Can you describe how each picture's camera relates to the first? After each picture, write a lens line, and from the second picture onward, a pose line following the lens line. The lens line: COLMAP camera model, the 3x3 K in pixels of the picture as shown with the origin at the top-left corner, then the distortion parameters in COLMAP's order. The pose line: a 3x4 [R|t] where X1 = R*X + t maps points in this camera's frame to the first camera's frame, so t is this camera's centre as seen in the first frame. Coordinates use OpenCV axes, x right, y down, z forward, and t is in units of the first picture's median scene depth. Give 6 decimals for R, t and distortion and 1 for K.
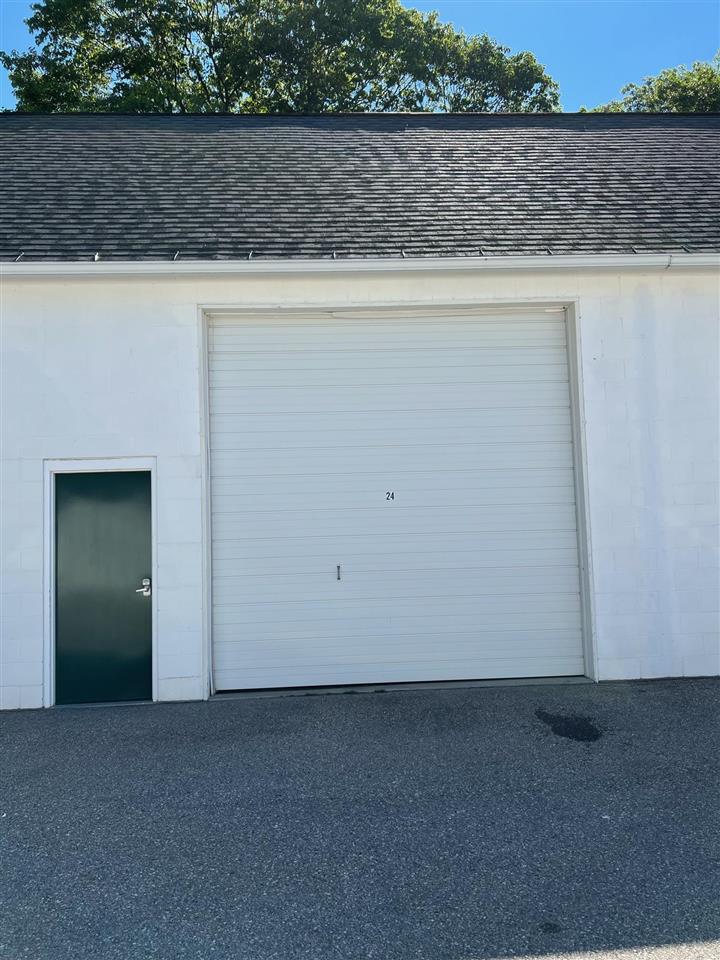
lens RADIAL K [[737.7, 0, 360.0], [0, 737.7, 480.0], [0, 0, 1]] dist [0.008503, -0.007686]
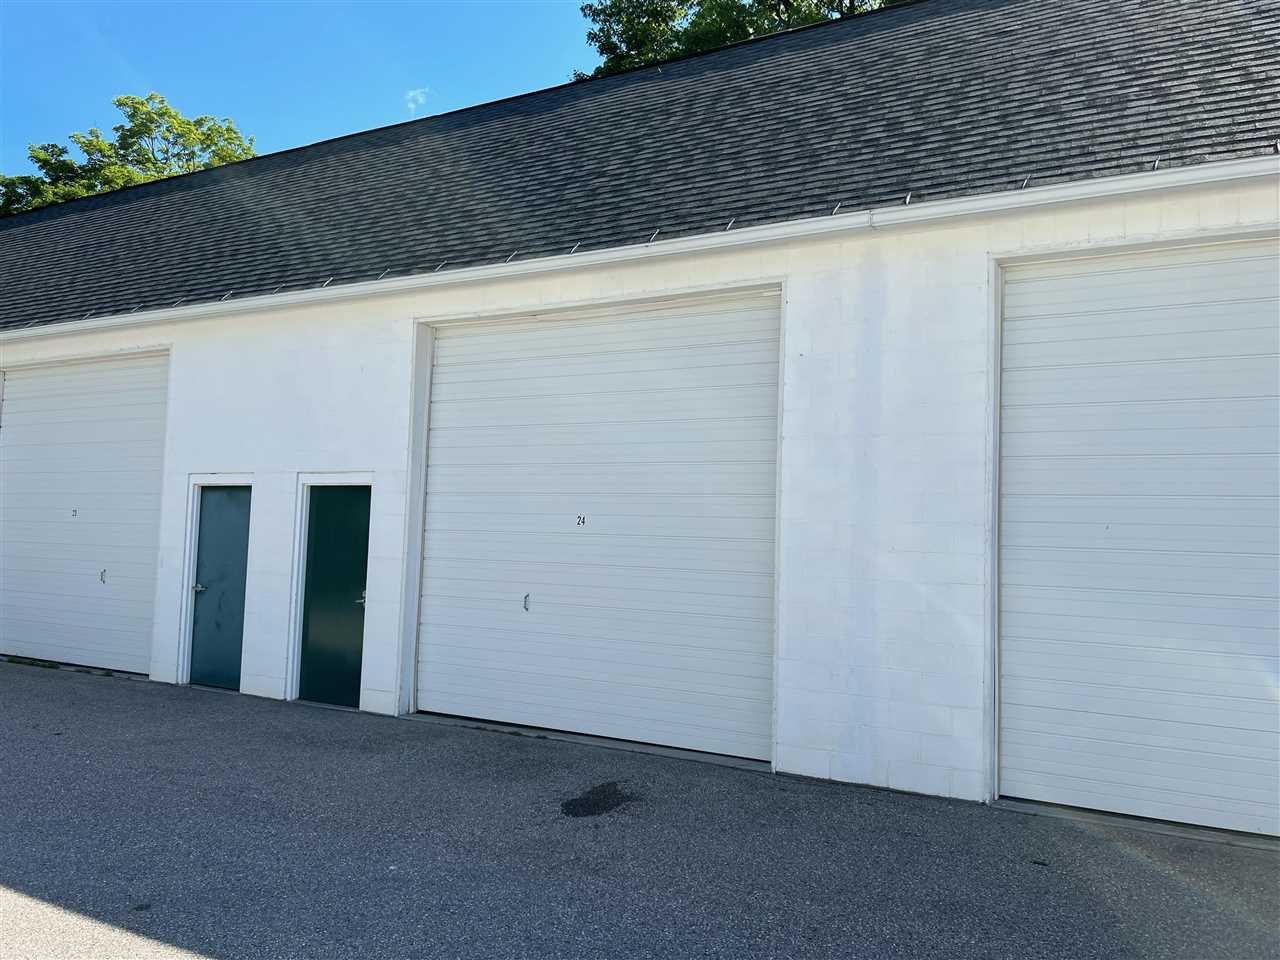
lens RADIAL K [[955.6, 0, 640.0], [0, 955.6, 480.0], [0, 0, 1]] dist [-0.001108, -0.002175]
pose [[0.850346, 0.023362, -0.525705, 0.635394], [-0.027544, 0.999621, -0.000129, -0.025774], [0.525502, 0.014590, 0.850667, 0.061167]]
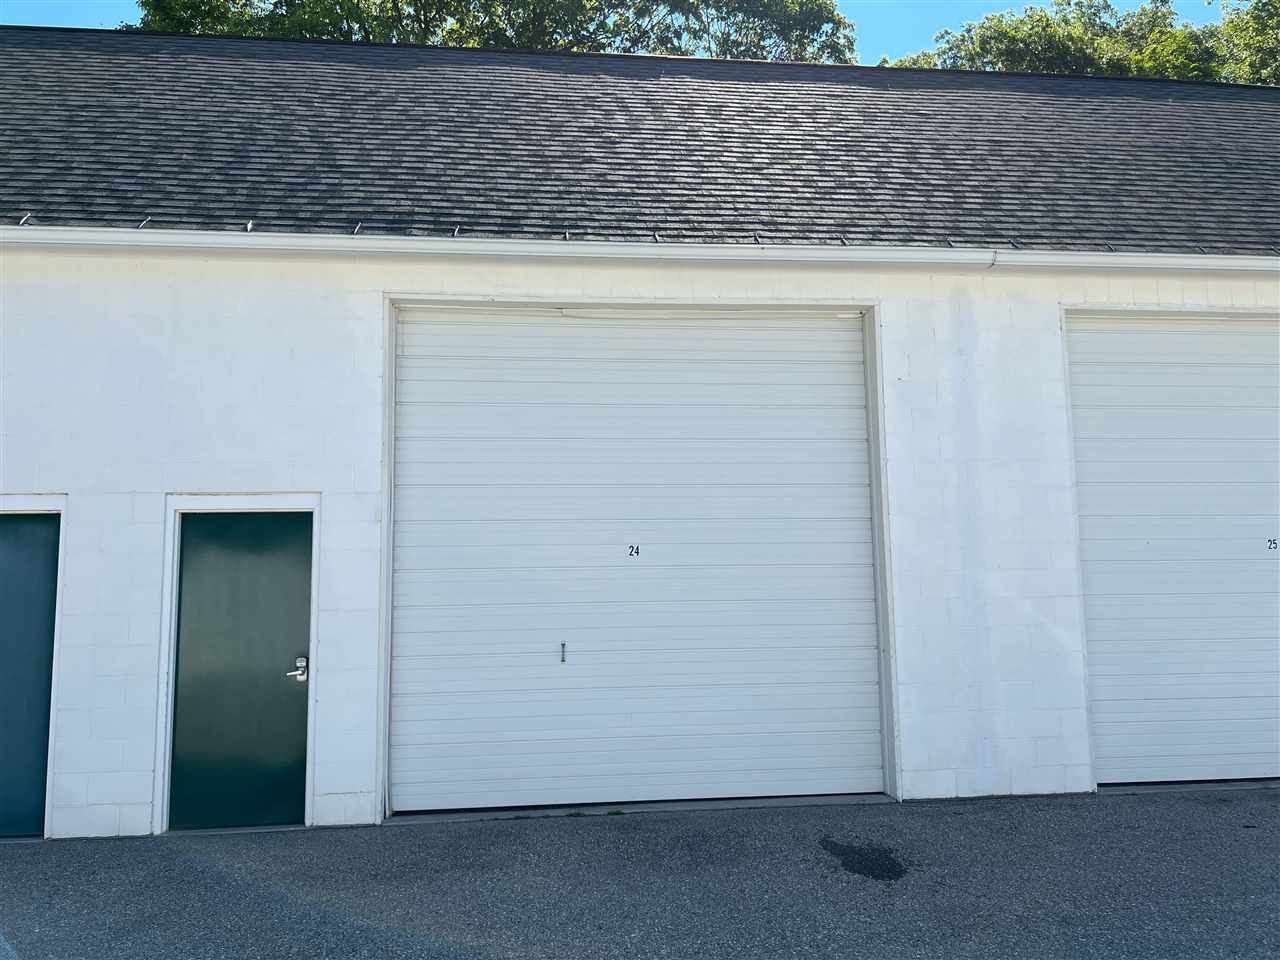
lens RADIAL K [[983.6, 0, 646.8], [0, 983.6, 478.9], [0, 0, 1]] dist [0.008503, -0.007686]
pose [[0.998086, 0.022194, 0.057723, -0.004979], [-0.019234, 0.998496, -0.051331, -0.000872], [-0.058775, 0.050122, 0.997012, -0.011386]]
